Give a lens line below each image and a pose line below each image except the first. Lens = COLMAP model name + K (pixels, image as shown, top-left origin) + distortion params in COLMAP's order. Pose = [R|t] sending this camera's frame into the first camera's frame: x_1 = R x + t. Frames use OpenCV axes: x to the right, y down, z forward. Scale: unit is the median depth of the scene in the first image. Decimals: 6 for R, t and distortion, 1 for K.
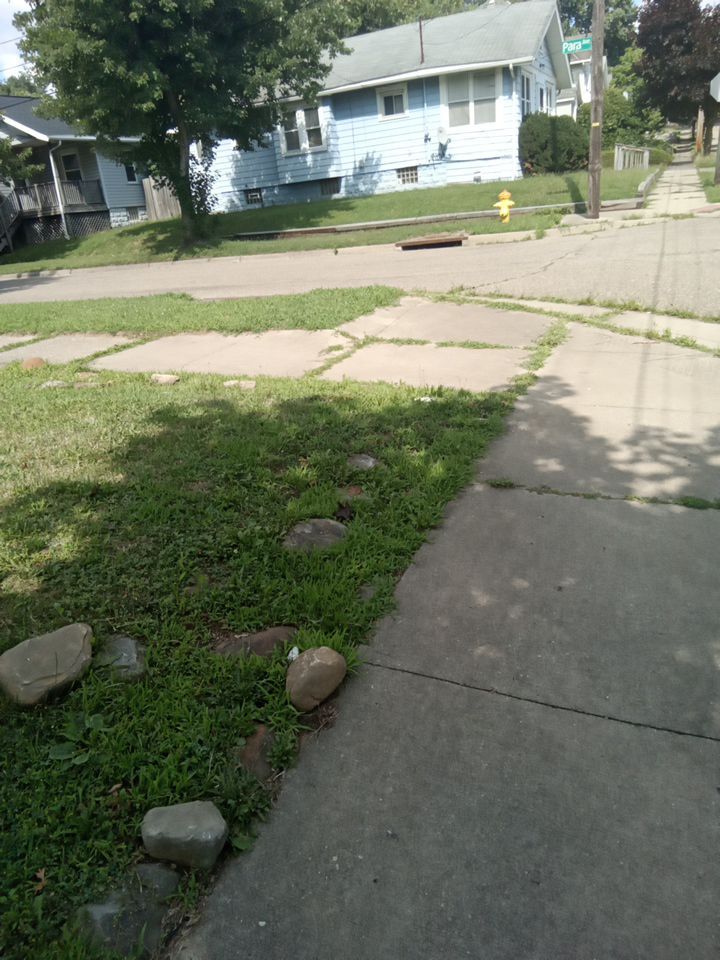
lens RADIAL K [[664.9, 0, 360.0], [0, 664.9, 480.0], [0, 0, 1]] dist [0.054219, -0.078367]
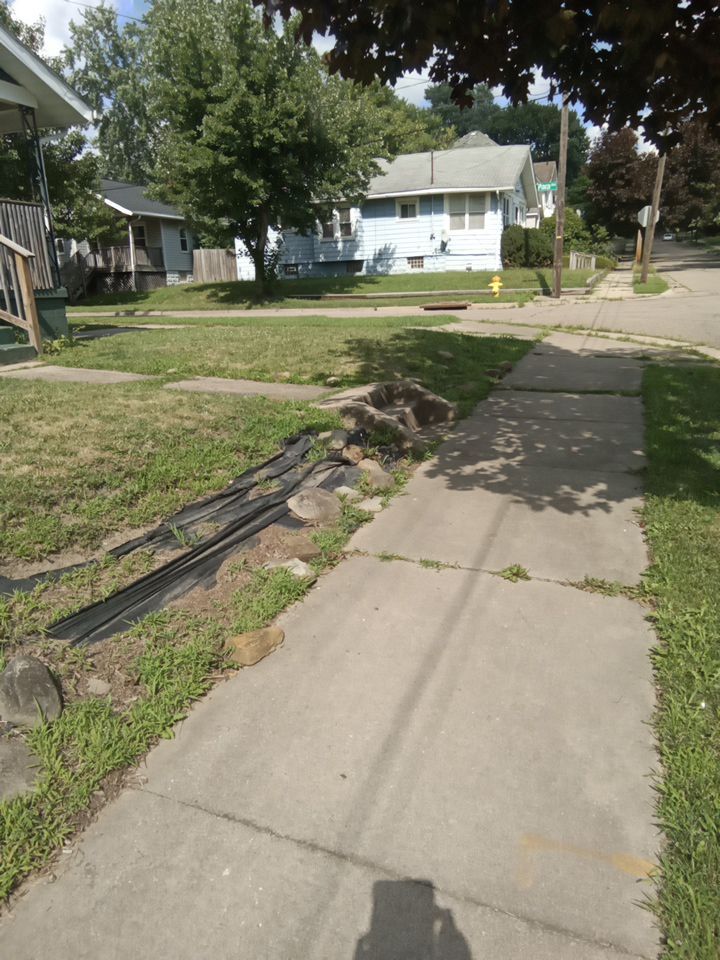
lens RADIAL K [[678.9, 0, 358.2], [0, 678.9, 468.4], [0, 0, 1]] dist [0.063778, -0.074393]
pose [[0.996543, 0.053808, 0.063297, -0.108202], [-0.044775, 0.989649, -0.136342, 0.138260], [-0.069978, 0.133036, 0.988638, -0.272326]]
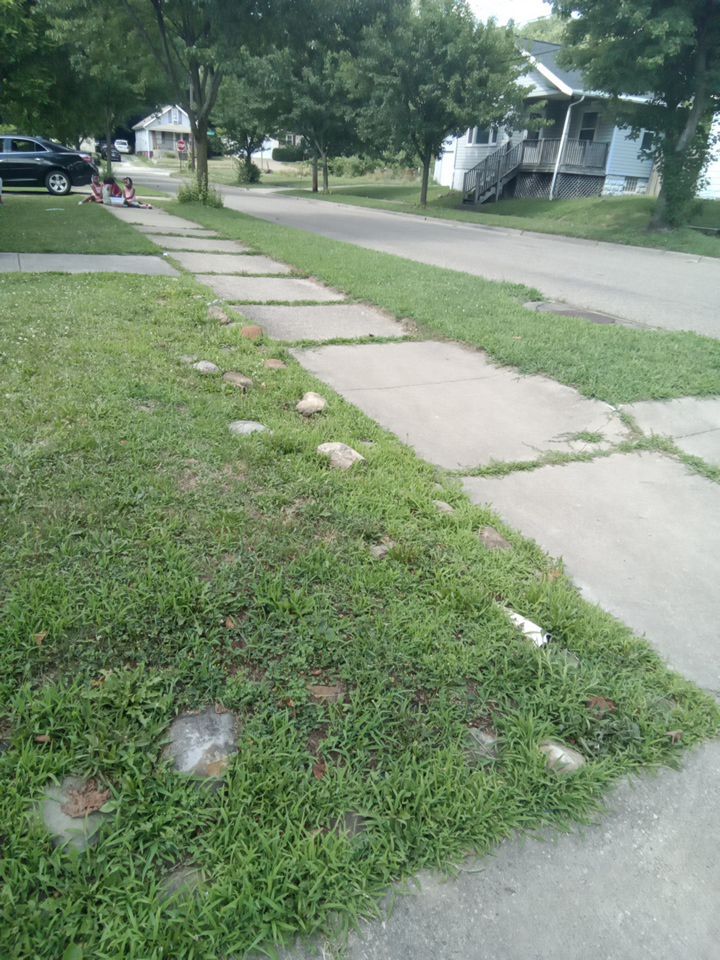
lens RADIAL K [[678.9, 0, 358.2], [0, 678.9, 468.4], [0, 0, 1]] dist [0.063778, -0.074393]
pose [[0.751373, 0.384732, -0.536115, 0.039745], [-0.373079, 0.917811, 0.135774, -0.044207], [0.544289, 0.097996, 0.833154, 0.084569]]
